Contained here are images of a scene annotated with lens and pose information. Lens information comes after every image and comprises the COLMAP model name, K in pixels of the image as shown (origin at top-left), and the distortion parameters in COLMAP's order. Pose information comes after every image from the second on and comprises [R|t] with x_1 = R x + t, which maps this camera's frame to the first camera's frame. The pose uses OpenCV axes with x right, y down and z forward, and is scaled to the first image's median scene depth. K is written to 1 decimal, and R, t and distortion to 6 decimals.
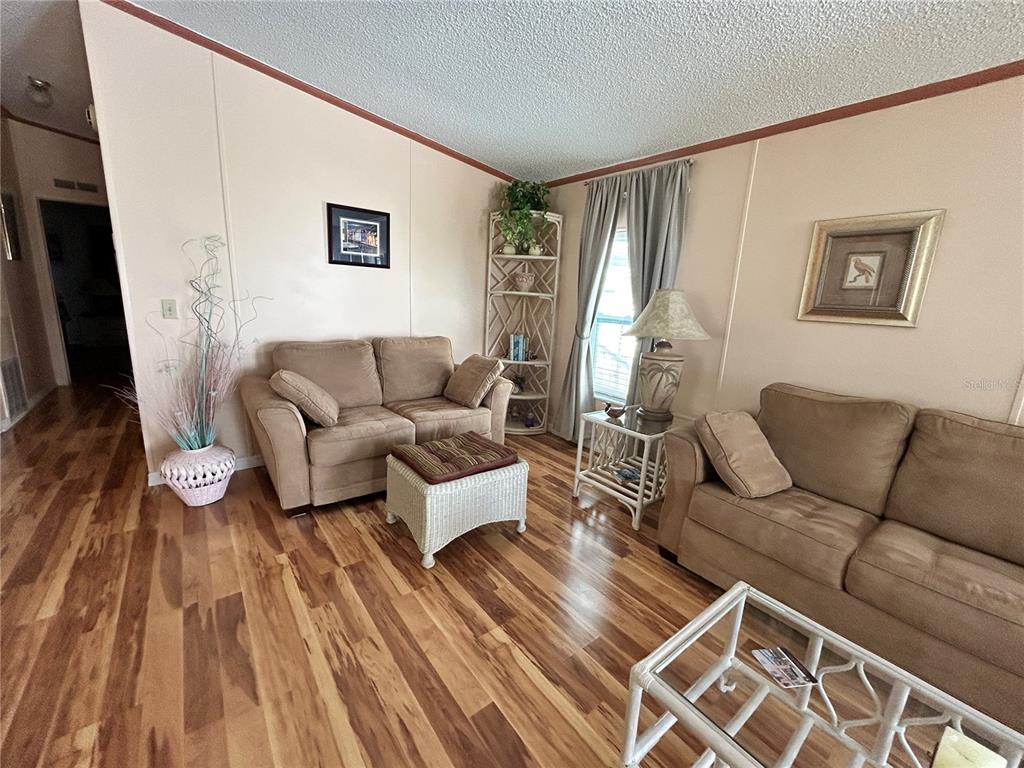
lens RADIAL K [[412.9, 0, 510.6], [0, 412.9, 382.8], [0, 0, 1]] dist [0.002386, 0.000822]
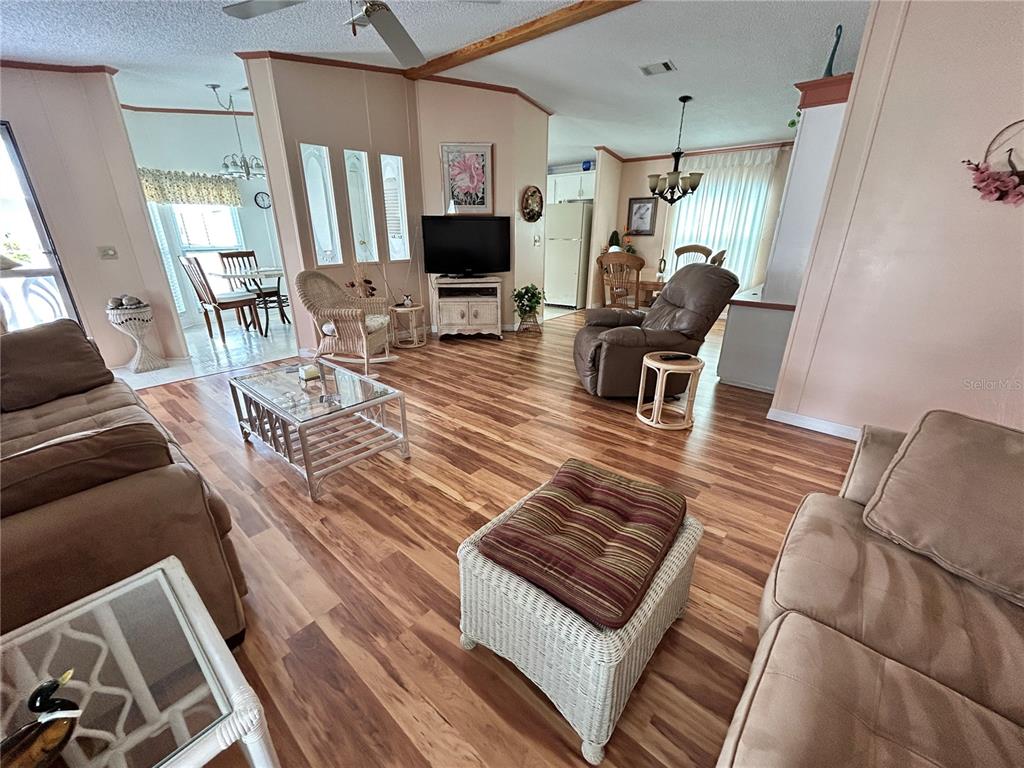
lens RADIAL K [[412.9, 0, 511.8], [0, 412.9, 383.5], [0, 0, 1]] dist [0.002386, 0.000822]
pose [[-0.977954, 0.021572, -0.207704, 0.118160], [-0.092709, 0.846398, 0.524419, -0.399263], [0.187113, 0.532114, -0.825738, 1.931626]]
